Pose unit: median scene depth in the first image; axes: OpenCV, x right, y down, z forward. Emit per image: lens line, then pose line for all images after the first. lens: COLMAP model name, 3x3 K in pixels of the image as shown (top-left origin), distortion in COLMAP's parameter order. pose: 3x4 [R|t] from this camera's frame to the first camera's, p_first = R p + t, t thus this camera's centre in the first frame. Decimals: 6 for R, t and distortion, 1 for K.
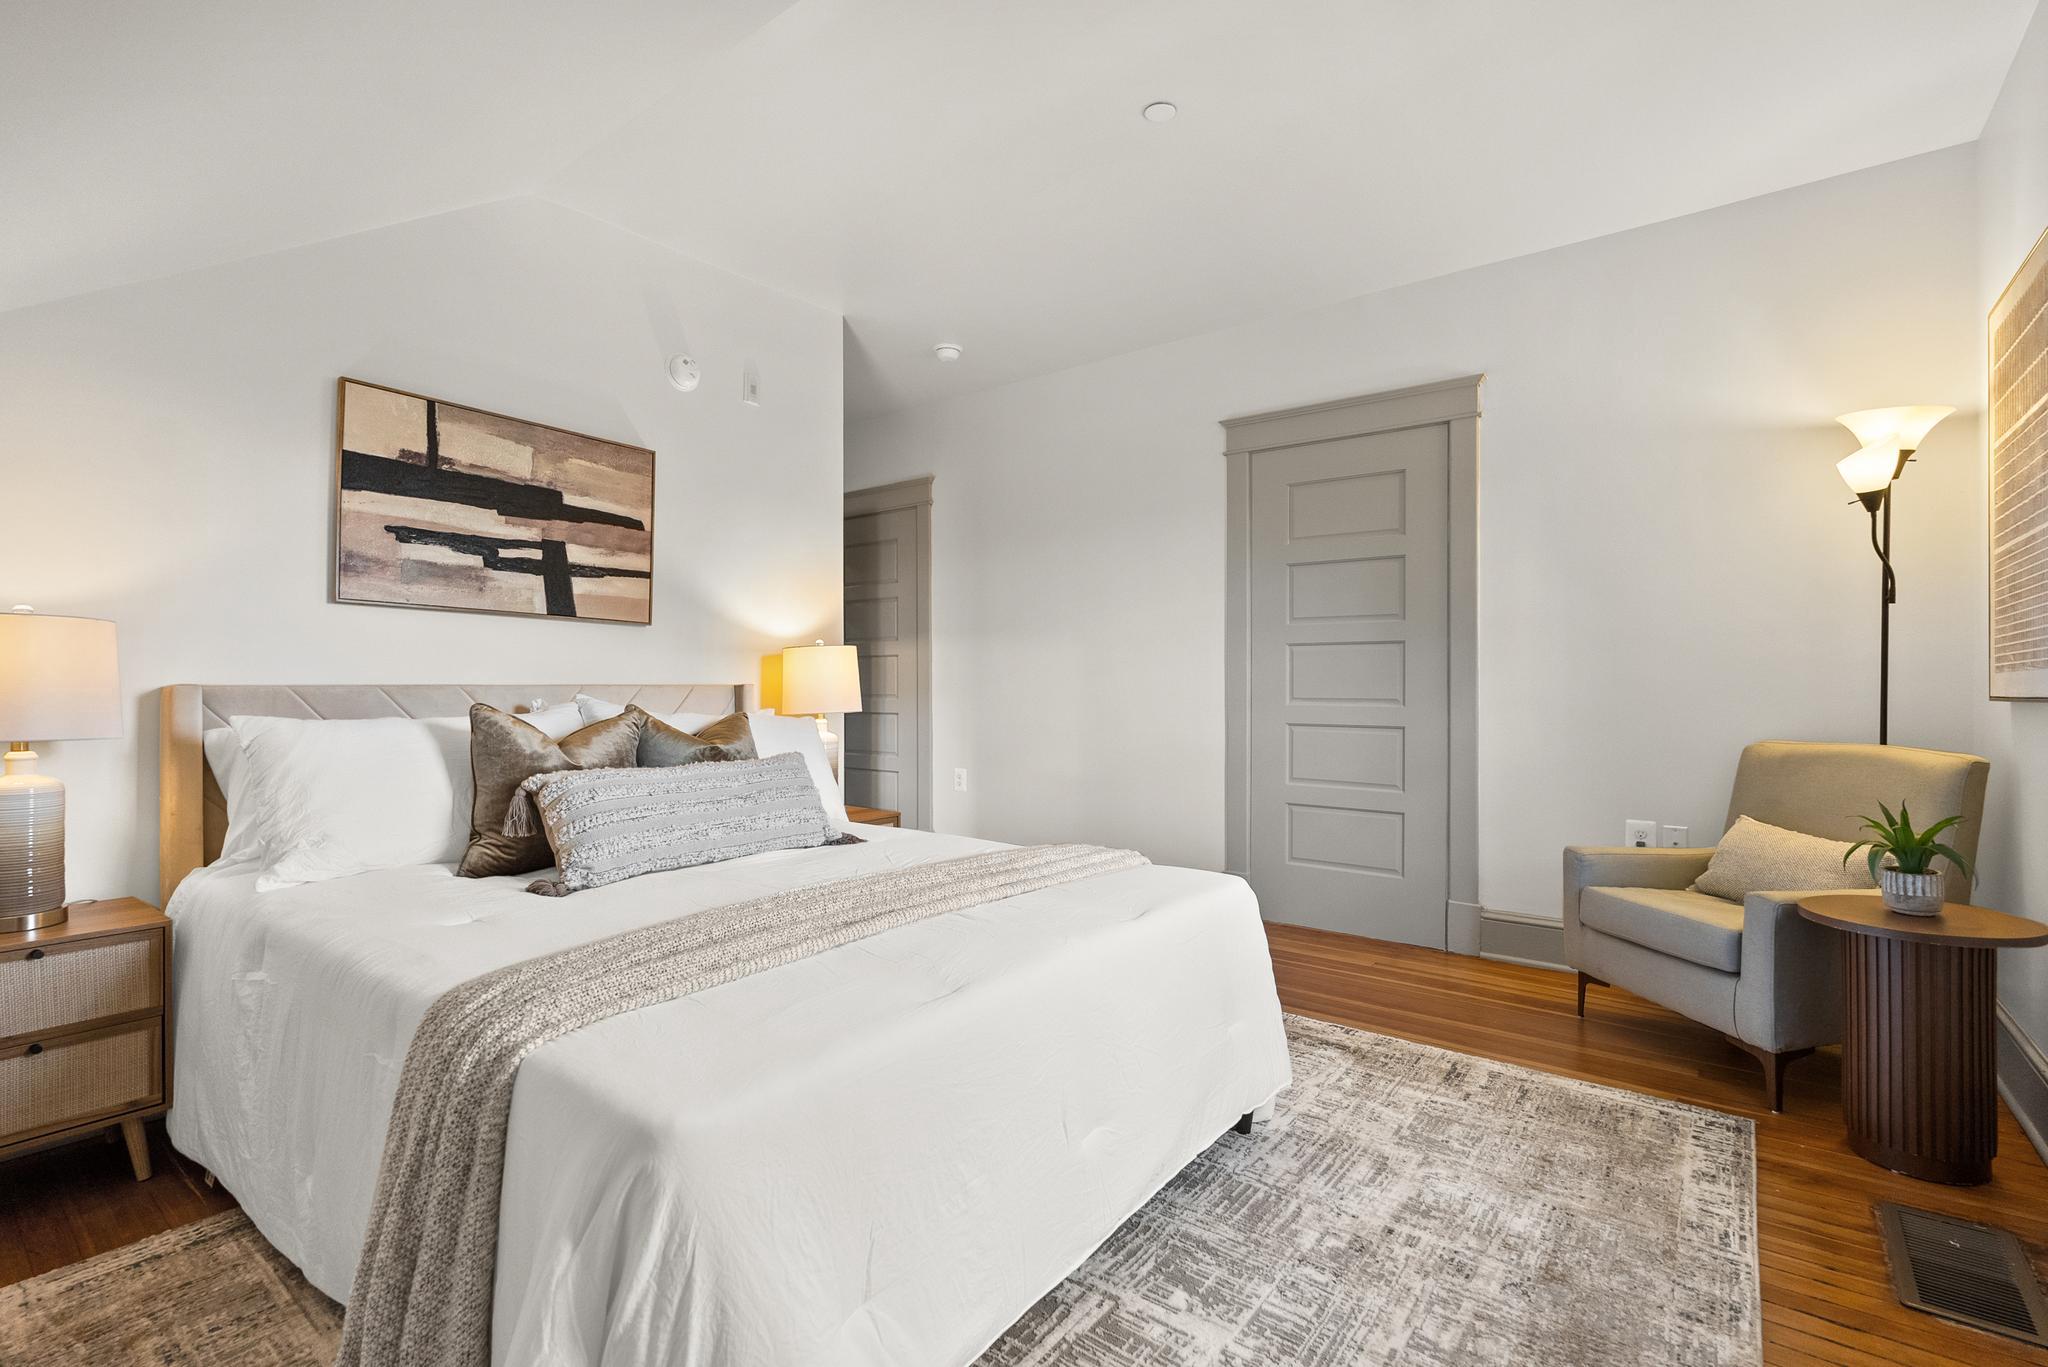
lens RADIAL K [[922.0, 0, 1021.4], [0, 922.0, 680.6], [0, 0, 1]] dist [0.001484, 0.000163]
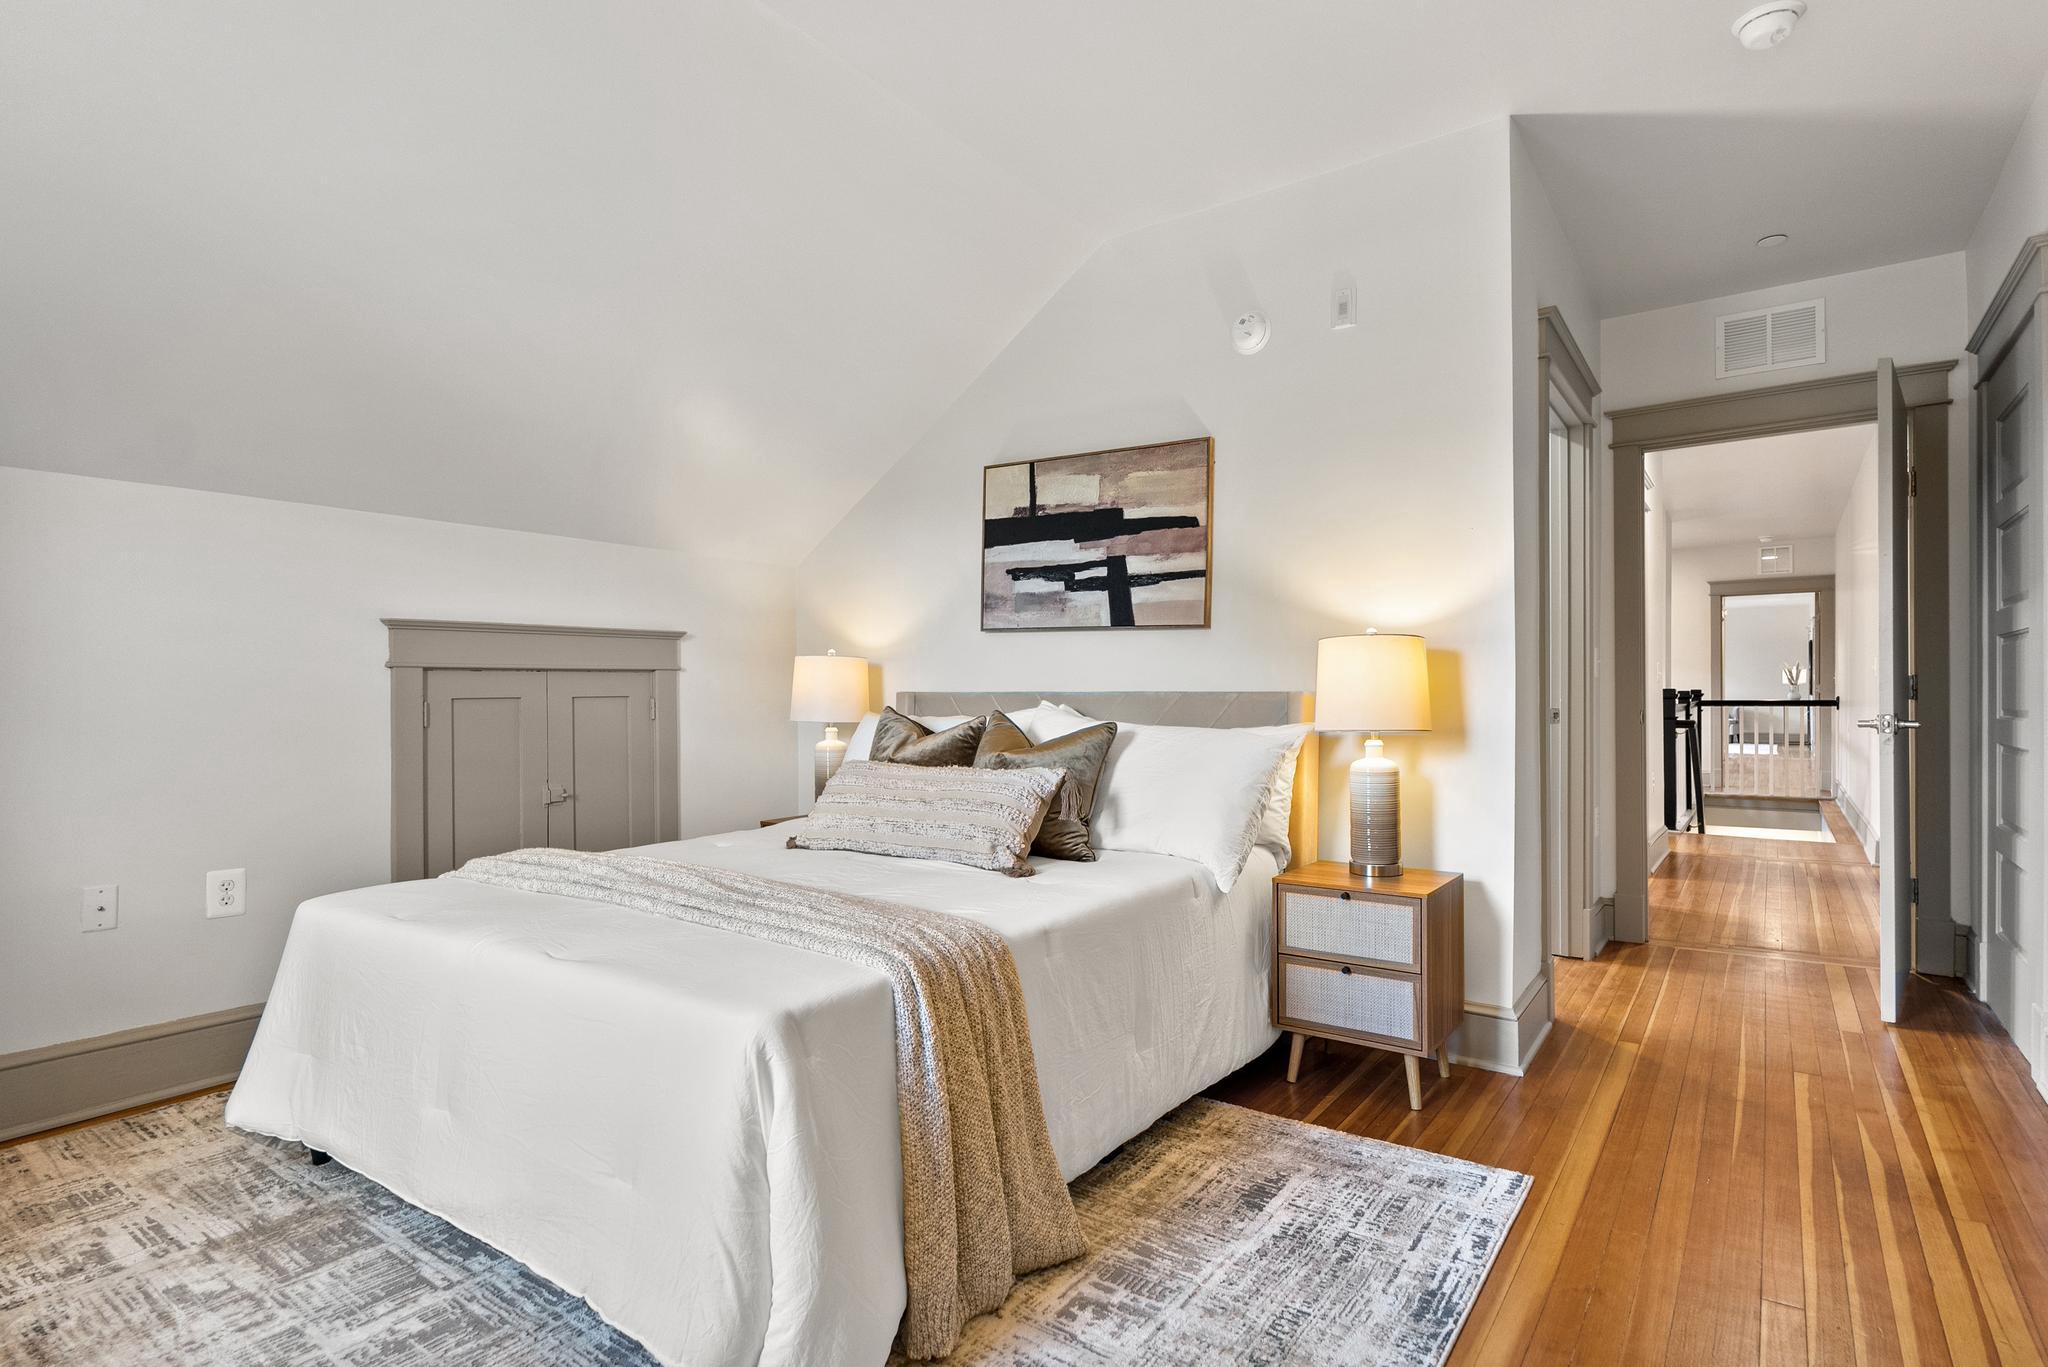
lens RADIAL K [[1041.8, 0, 1022.3], [0, 1041.8, 684.8], [0, 0, 1]] dist [0.001710, -0.000119]
pose [[0.035073, -0.004989, -0.999372, 0.698334], [0.003264, 0.999983, -0.004877, 0.001637], [0.999379, -0.003091, 0.035089, 0.866694]]
